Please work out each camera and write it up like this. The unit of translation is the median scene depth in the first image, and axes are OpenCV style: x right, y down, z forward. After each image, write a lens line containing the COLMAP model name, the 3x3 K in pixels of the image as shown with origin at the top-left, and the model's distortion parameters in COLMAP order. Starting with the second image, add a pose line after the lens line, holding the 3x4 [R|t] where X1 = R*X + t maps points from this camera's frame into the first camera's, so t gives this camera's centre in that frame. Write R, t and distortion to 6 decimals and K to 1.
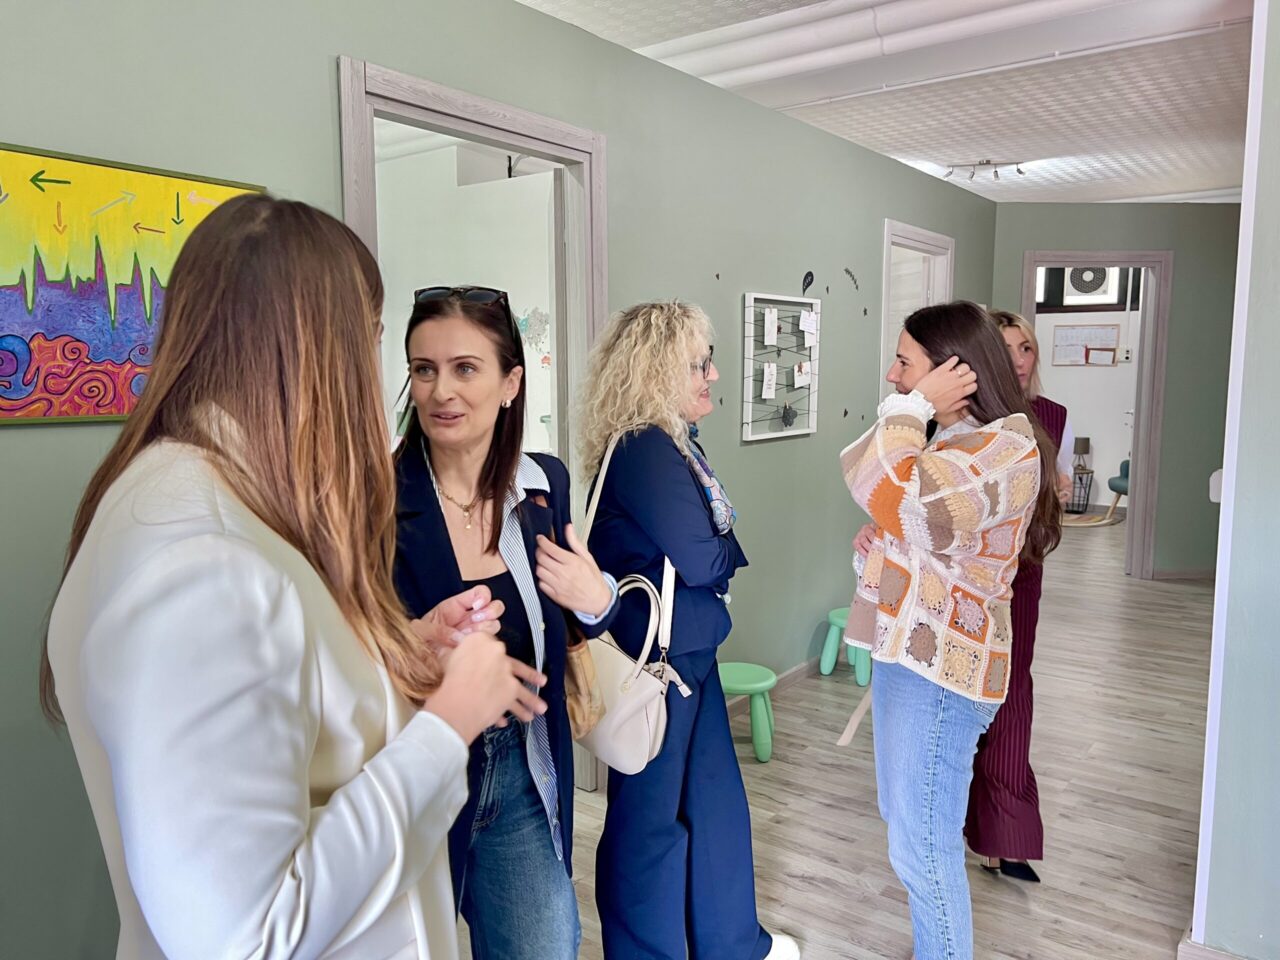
lens RADIAL K [[977.6, 0, 638.3], [0, 977.6, 481.9], [0, 0, 1]] dist [0.001810, -0.005216]
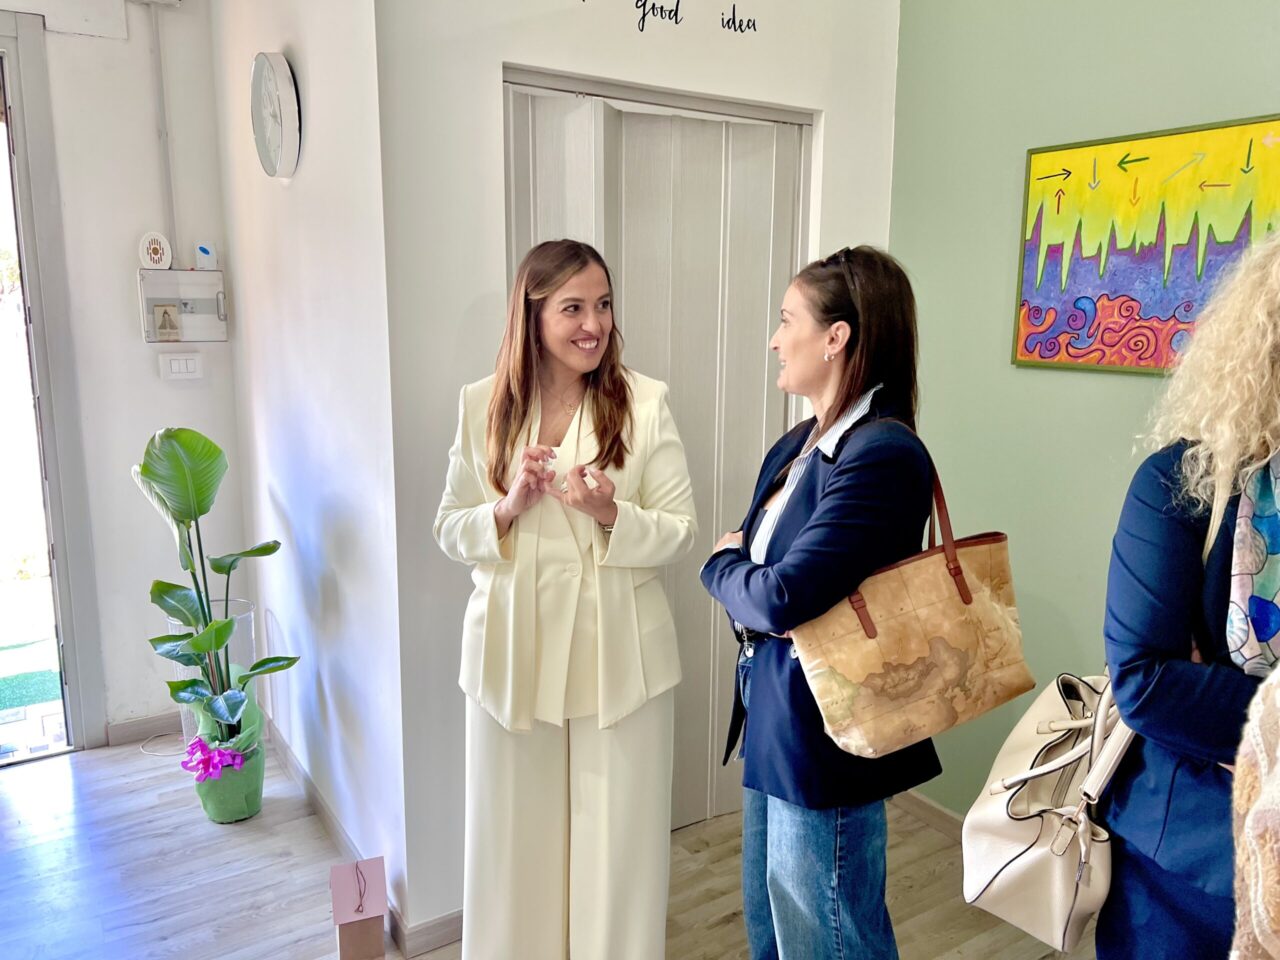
lens RADIAL K [[977.6, 0, 640.6], [0, 977.6, 482.2], [0, 0, 1]] dist [0.001810, -0.005216]
pose [[-0.325143, 0.165286, -0.931108, 0.674206], [-0.106819, 0.971886, 0.209826, -0.110712], [0.939613, 0.167683, -0.298346, 0.800137]]
